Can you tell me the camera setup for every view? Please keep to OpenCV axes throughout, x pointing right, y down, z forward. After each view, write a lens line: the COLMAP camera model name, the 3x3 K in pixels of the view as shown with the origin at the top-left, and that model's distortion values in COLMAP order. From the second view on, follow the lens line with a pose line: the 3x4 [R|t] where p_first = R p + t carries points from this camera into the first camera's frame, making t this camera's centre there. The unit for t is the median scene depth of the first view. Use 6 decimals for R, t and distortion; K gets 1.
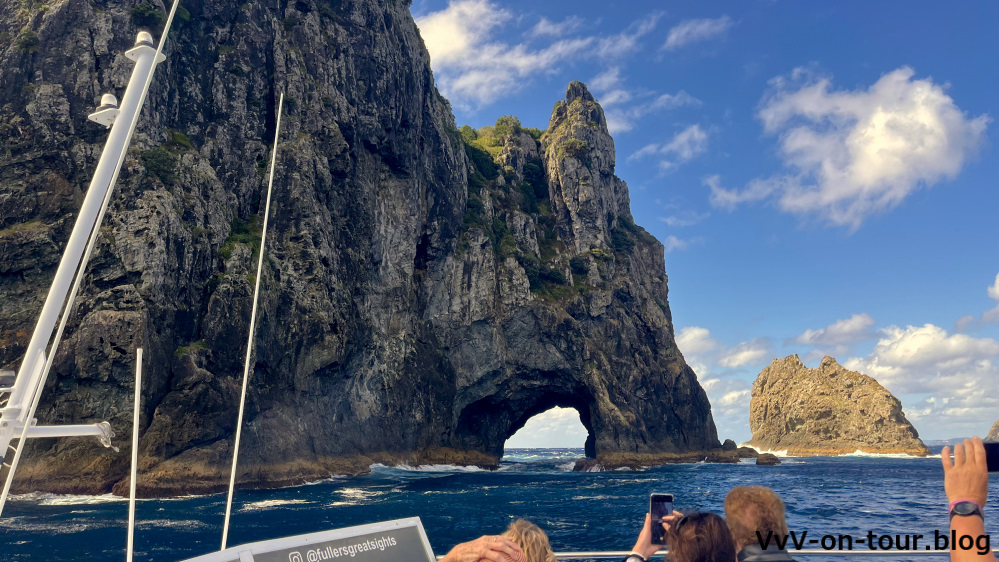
lens RADIAL K [[760.0, 0, 492.1], [0, 760.0, 288.5], [0, 0, 1]] dist [0.070741, -0.121942]
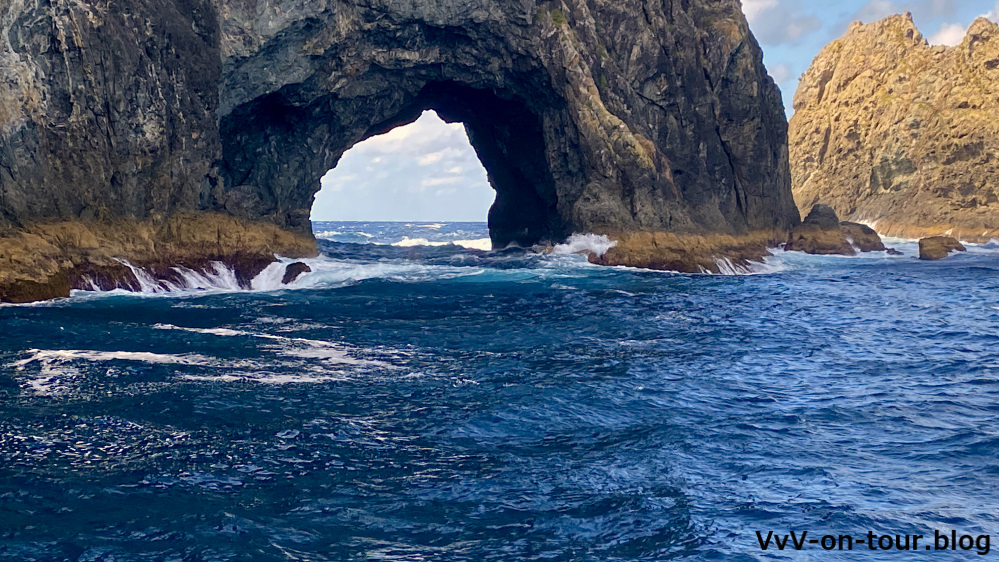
lens RADIAL K [[1788.3, 0, 499.5], [0, 1788.3, 281.0], [0, 0, 1]] dist [0.162555, -0.111441]
pose [[0.975106, 0.007013, 0.221627, -0.105779], [-0.059236, 0.971413, 0.229889, 0.024421], [-0.213679, -0.237294, 0.947646, 0.104210]]
